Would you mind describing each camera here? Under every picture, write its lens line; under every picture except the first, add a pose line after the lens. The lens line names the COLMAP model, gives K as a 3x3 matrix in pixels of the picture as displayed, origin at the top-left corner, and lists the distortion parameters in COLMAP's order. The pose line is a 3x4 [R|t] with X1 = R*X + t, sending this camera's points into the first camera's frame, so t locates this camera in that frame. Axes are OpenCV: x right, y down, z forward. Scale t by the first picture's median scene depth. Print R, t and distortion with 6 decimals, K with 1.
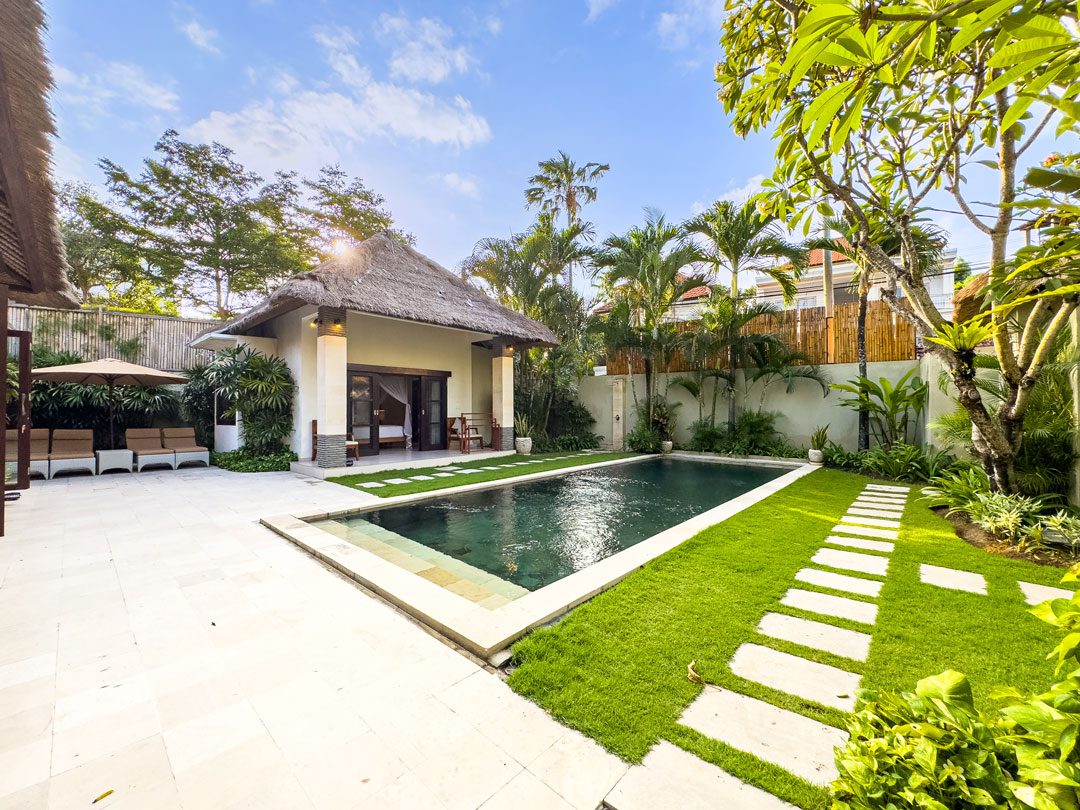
lens RADIAL K [[436.0, 0, 541.5], [0, 436.0, 398.8], [0, 0, 1]] dist [-0.014257, 0.003211]
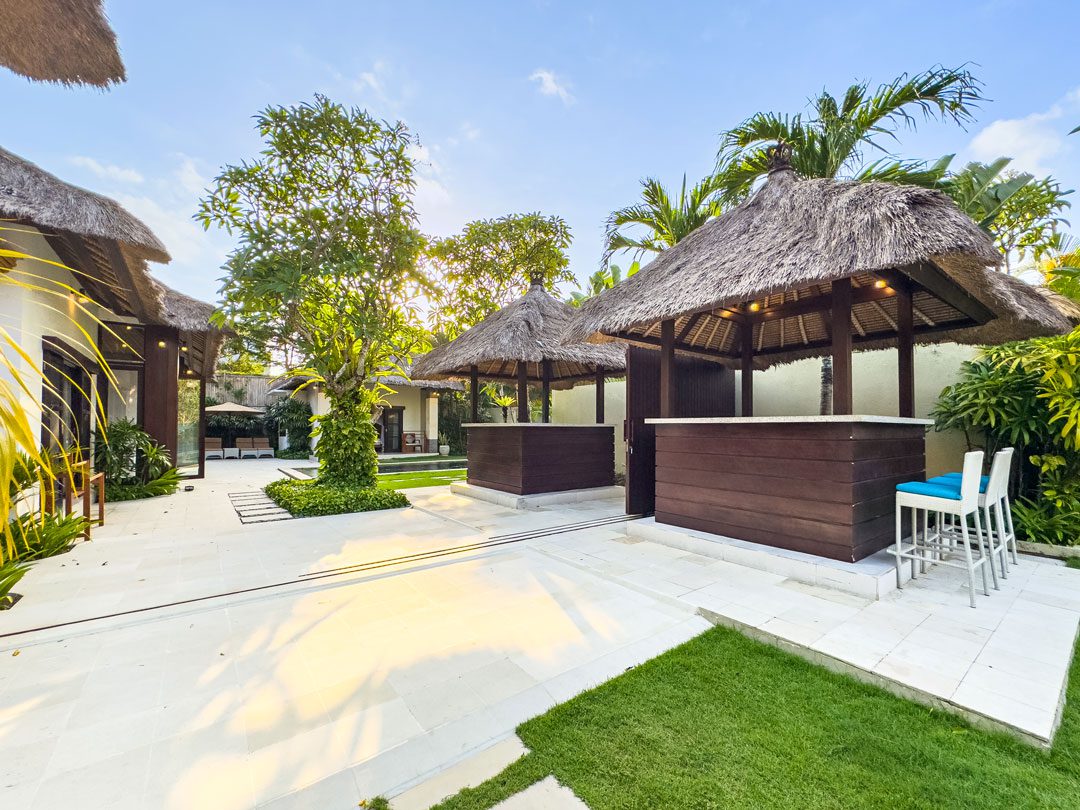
lens RADIAL K [[436.0, 0, 538.7], [0, 436.0, 414.1], [0, 0, 1]] dist [-0.014257, 0.003211]
pose [[0.986640, -0.001782, -0.162909, 0.614677], [-0.000615, 0.999892, -0.014660, -0.008617], [0.162917, 0.014565, 0.986532, -0.620073]]
